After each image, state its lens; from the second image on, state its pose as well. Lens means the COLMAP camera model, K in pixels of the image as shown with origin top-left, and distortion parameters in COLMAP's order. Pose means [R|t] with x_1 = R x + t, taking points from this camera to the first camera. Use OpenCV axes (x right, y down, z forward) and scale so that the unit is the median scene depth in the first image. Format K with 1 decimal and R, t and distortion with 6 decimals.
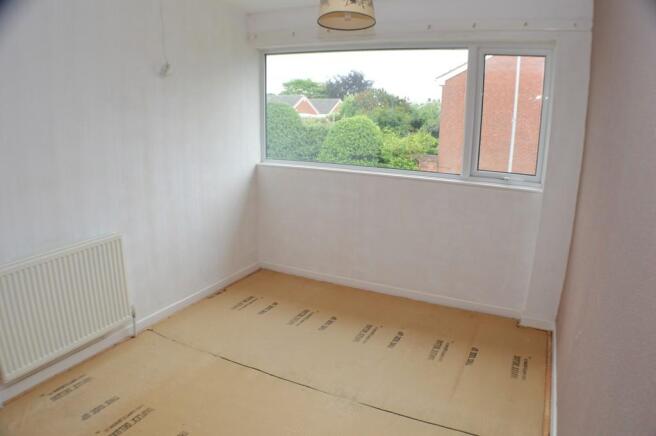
lens RADIAL K [[441.9, 0, 328.0], [0, 441.9, 218.0], [0, 0, 1]] dist [-0.183628, 0.000281]
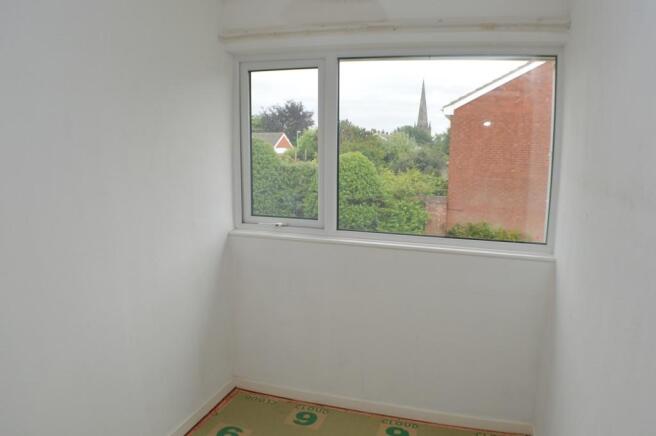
lens RADIAL K [[484.7, 0, 328.0], [0, 484.7, 218.0], [0, 0, 1]] dist [-0.170970, -0.000488]
pose [[0.988460, -0.033684, 0.147689, -0.113601], [0.046908, 0.995104, -0.086991, -0.027724], [-0.144036, 0.092915, 0.985201, 0.096842]]
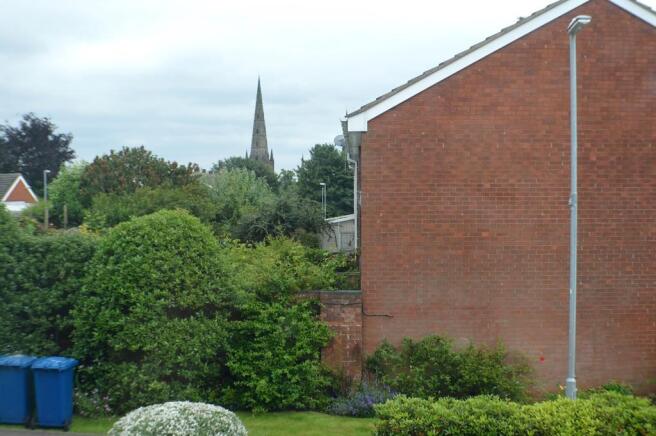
lens RADIAL K [[836.4, 0, 328.0], [0, 836.4, 218.0], [0, 0, 1]] dist [-0.168250, -0.013766]
pose [[0.910894, -0.043706, 0.410320, -0.111998], [0.127676, 0.975431, -0.179536, -0.063330], [-0.392392, 0.215926, 0.894094, 0.228943]]
